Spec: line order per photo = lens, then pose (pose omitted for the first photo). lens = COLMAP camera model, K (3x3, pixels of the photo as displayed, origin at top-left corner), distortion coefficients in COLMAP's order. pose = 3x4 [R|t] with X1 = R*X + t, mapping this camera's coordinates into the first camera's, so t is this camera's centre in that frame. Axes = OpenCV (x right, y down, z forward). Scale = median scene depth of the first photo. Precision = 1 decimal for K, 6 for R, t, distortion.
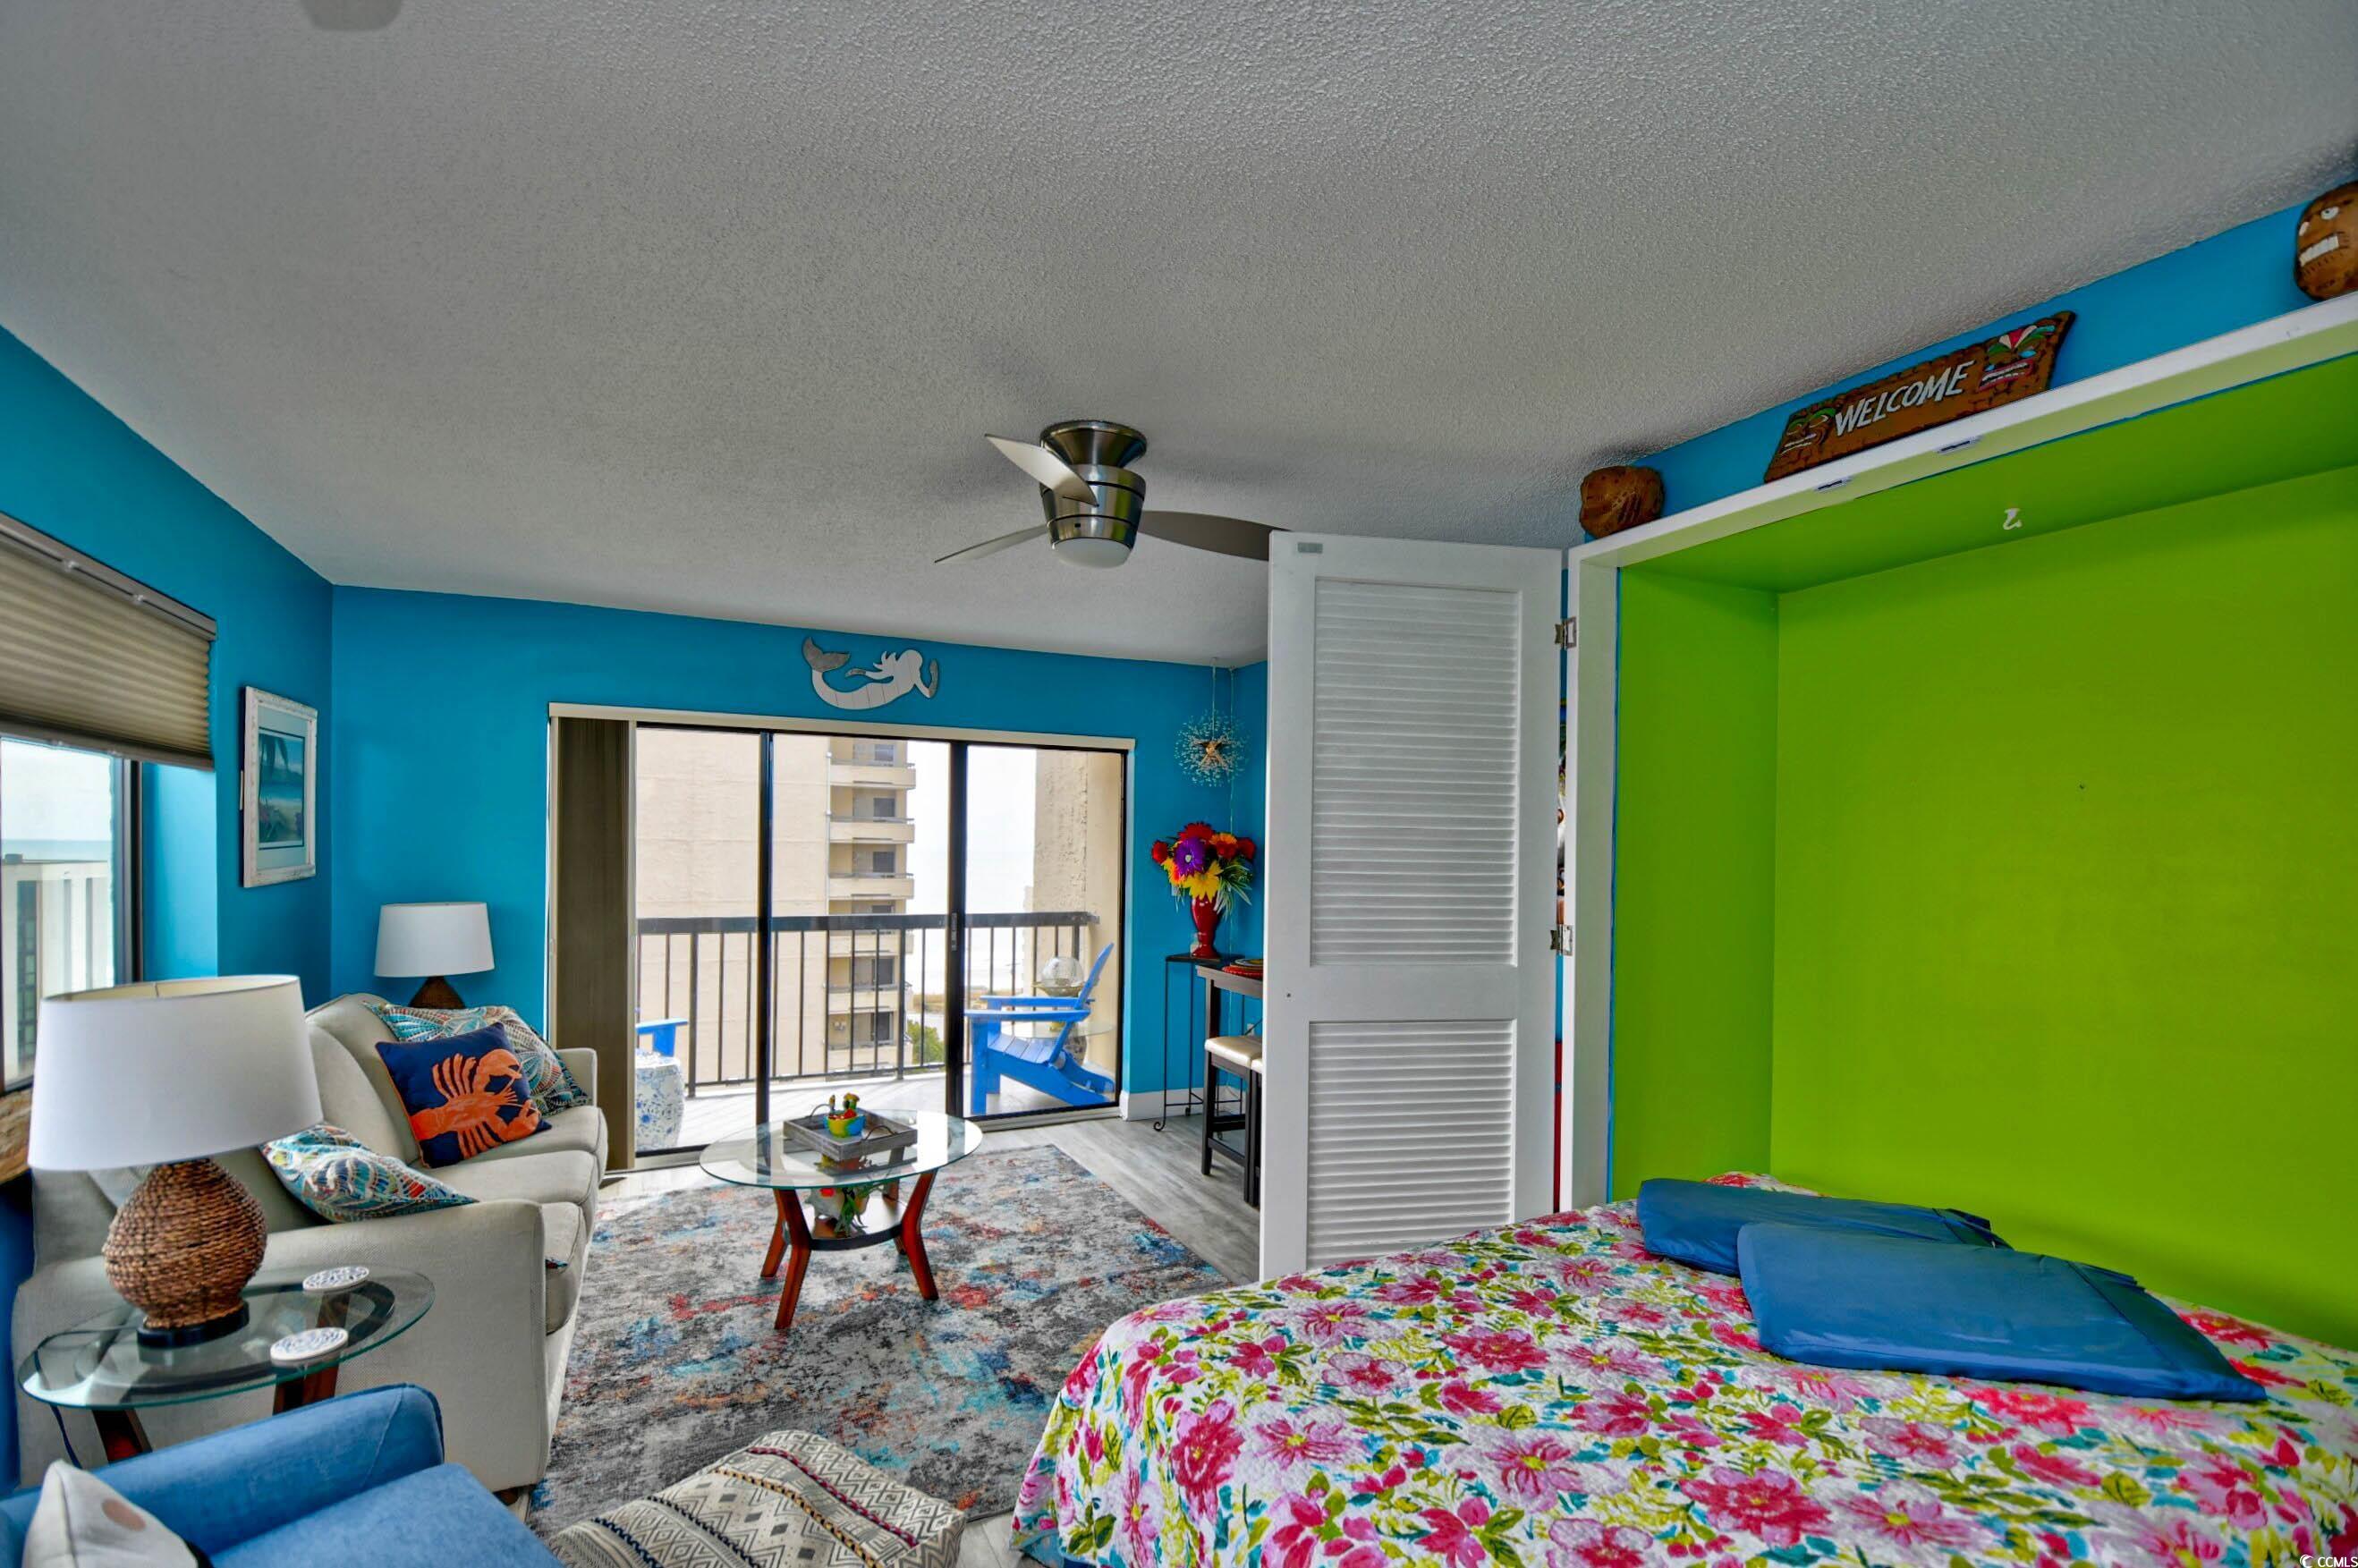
lens RADIAL K [[1059.9, 0, 1192.0], [0, 1059.9, 847.8], [0, 0, 1]] dist [0.000599, -0.000445]
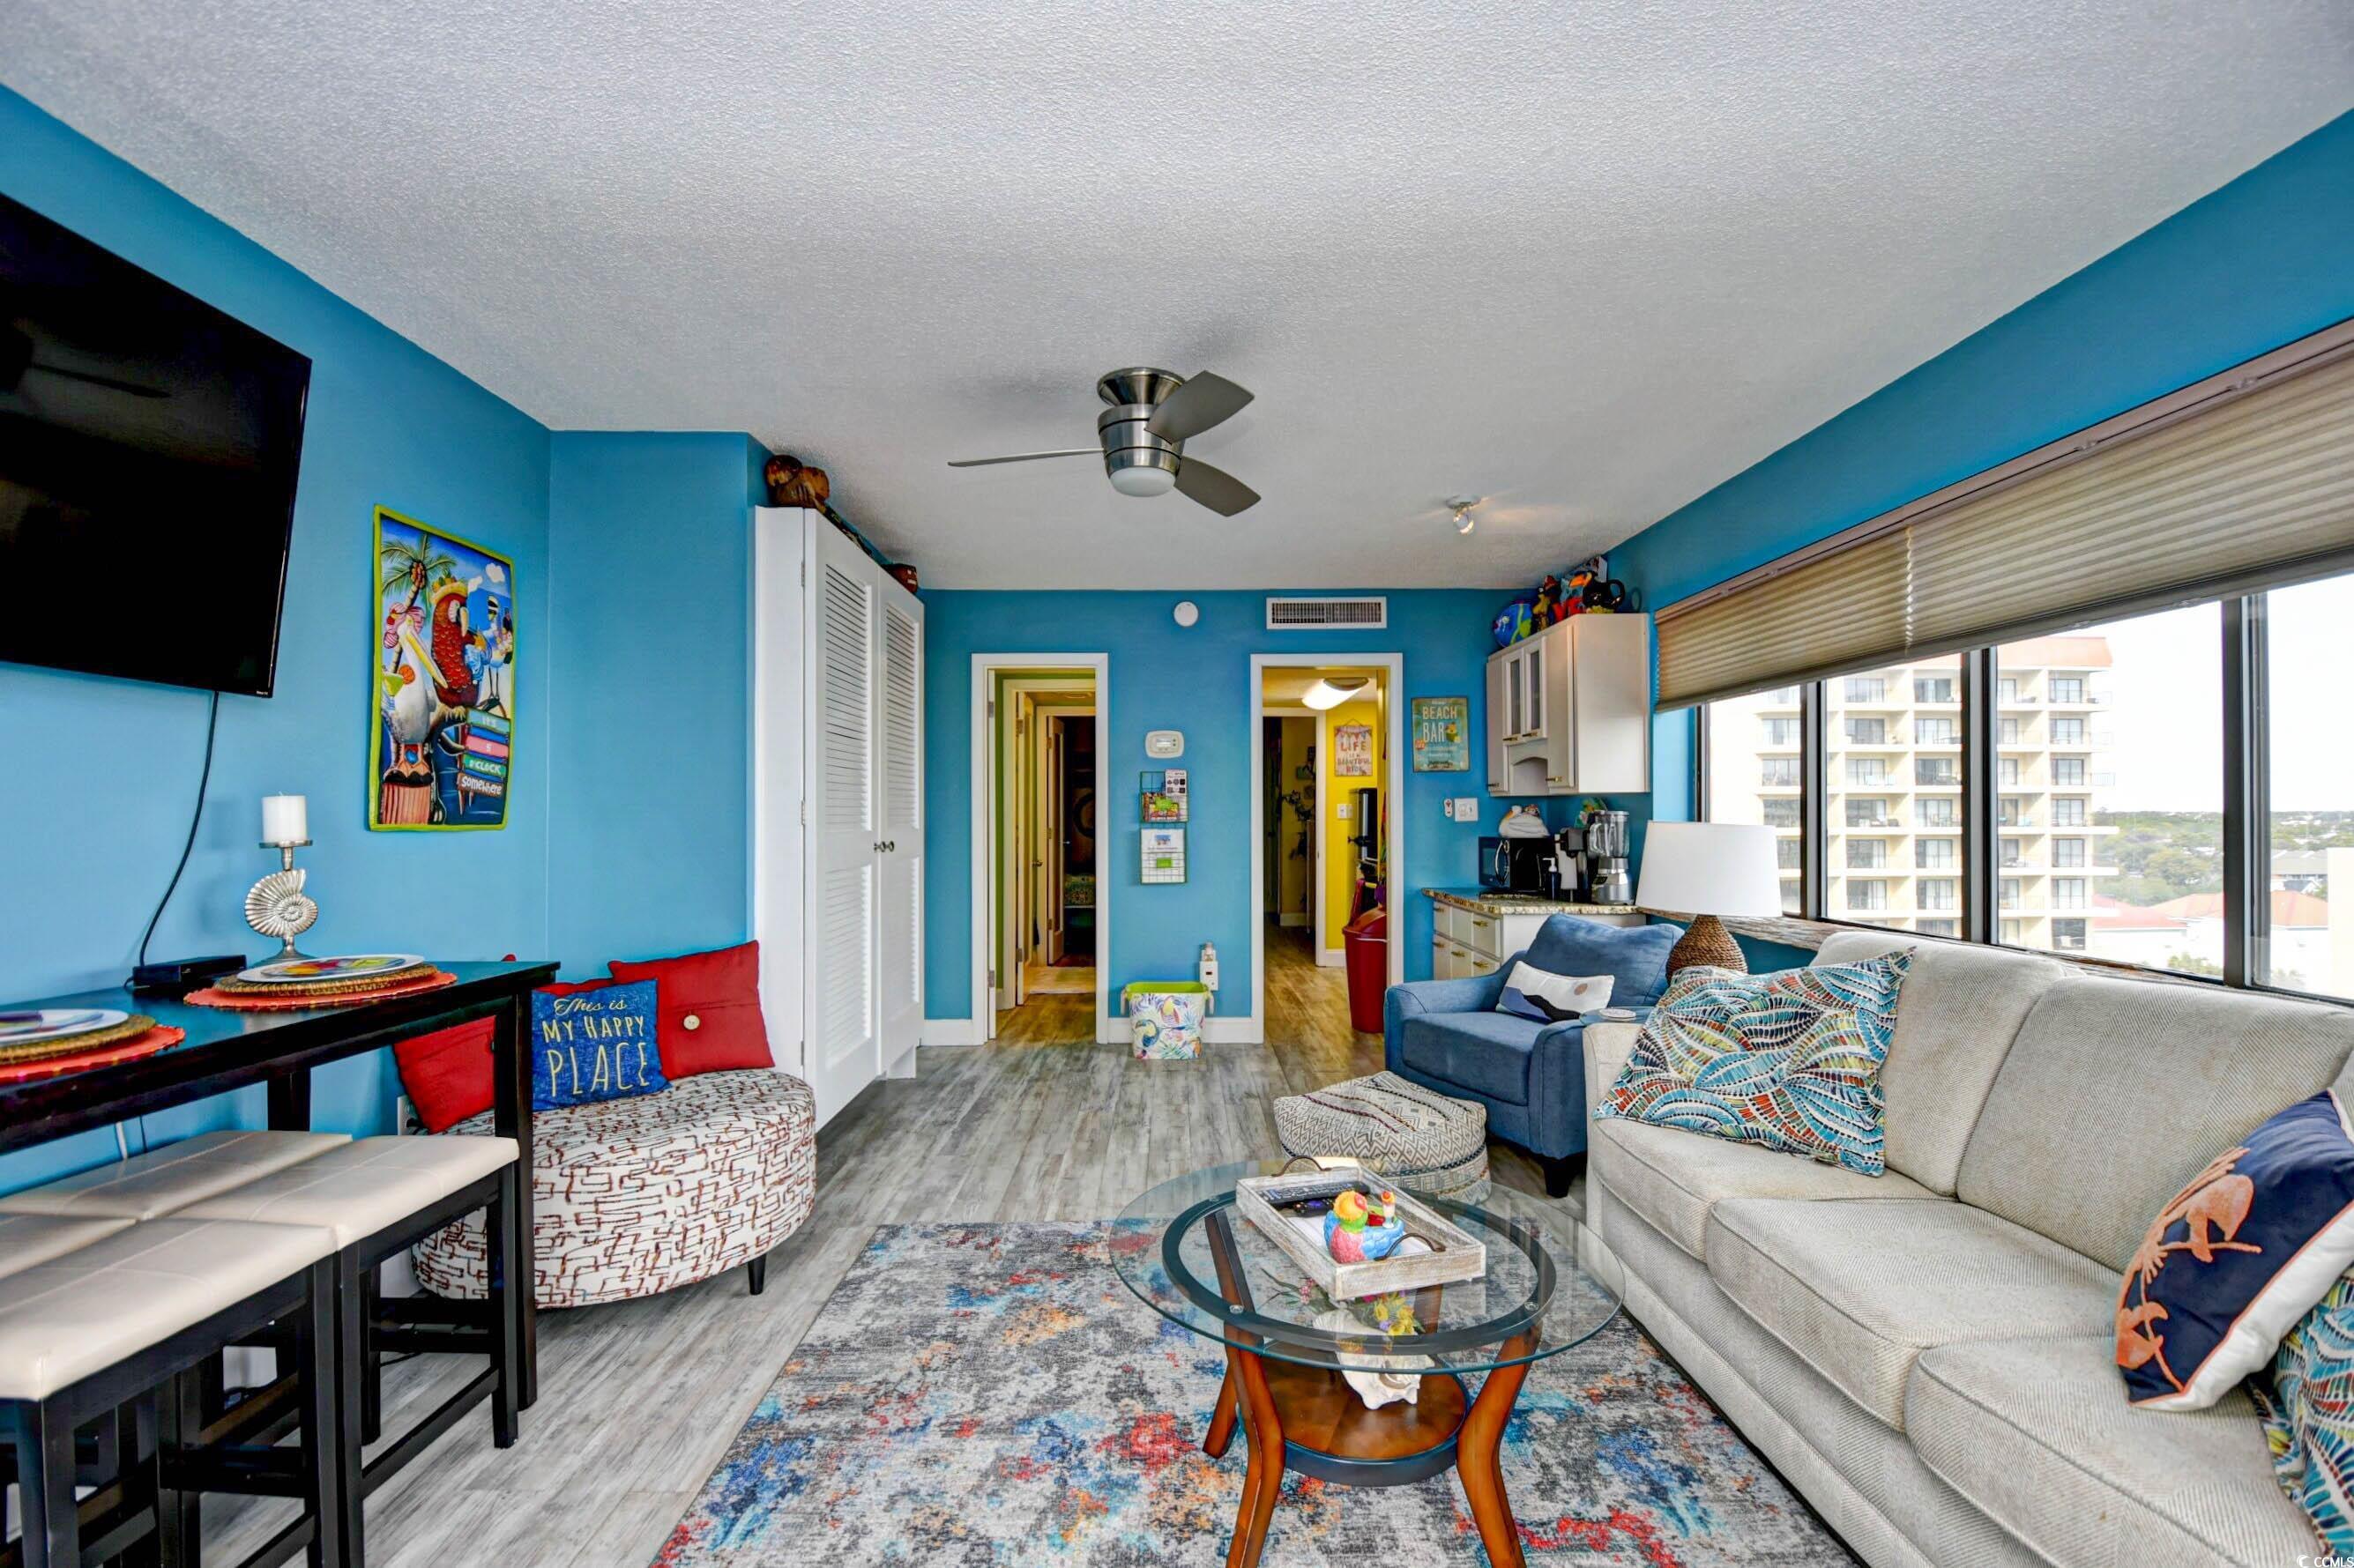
lens RADIAL K [[1053.9, 0, 1180.7], [0, 1053.9, 800.8], [0, 0, 1]] dist [0.000227, -0.000488]
pose [[-0.905418, -0.006296, 0.424474, -0.406980], [-0.009744, 0.999935, -0.005954, 0.051398], [-0.424409, -0.009527, -0.905421, 1.318363]]
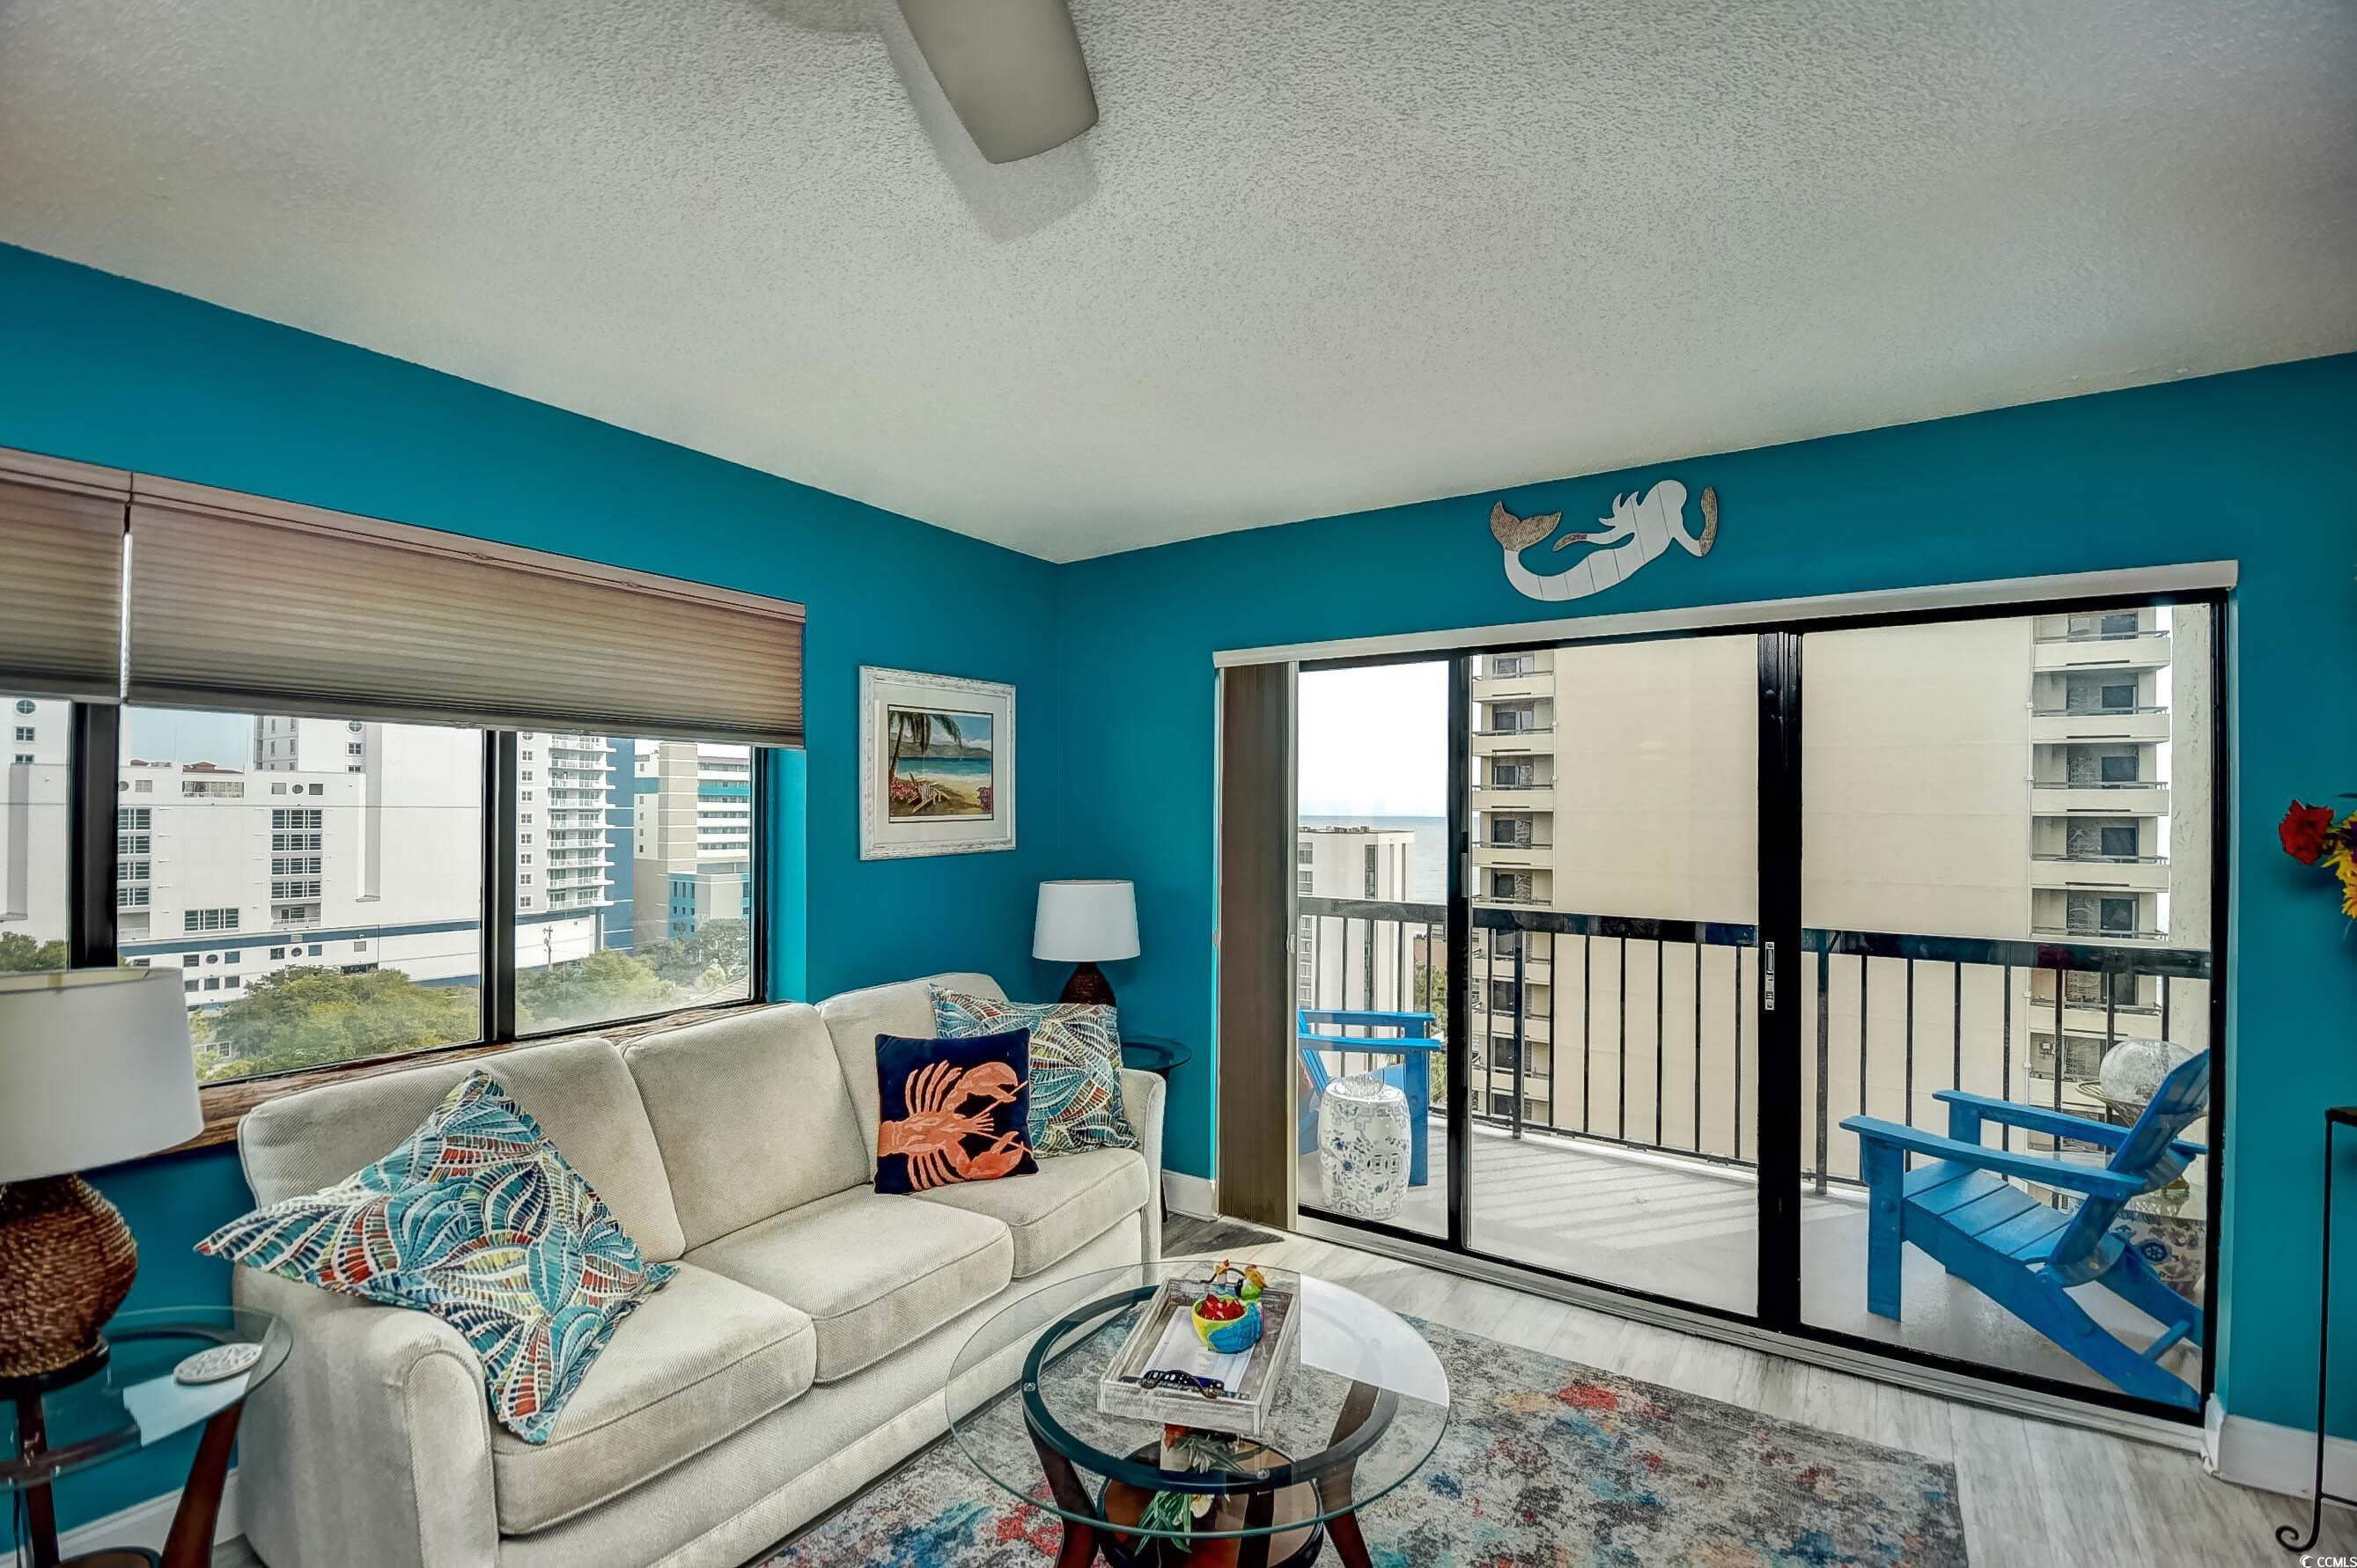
lens RADIAL K [[1039.5, 0, 1182.4], [0, 1039.5, 803.5], [0, 0, 1]] dist [0.026219, -0.029394]
pose [[0.505943, -0.013939, -0.862455, 0.117663], [-0.000919, 0.999860, -0.016698, -0.000721], [0.862567, 0.009241, 0.505859, 0.622749]]
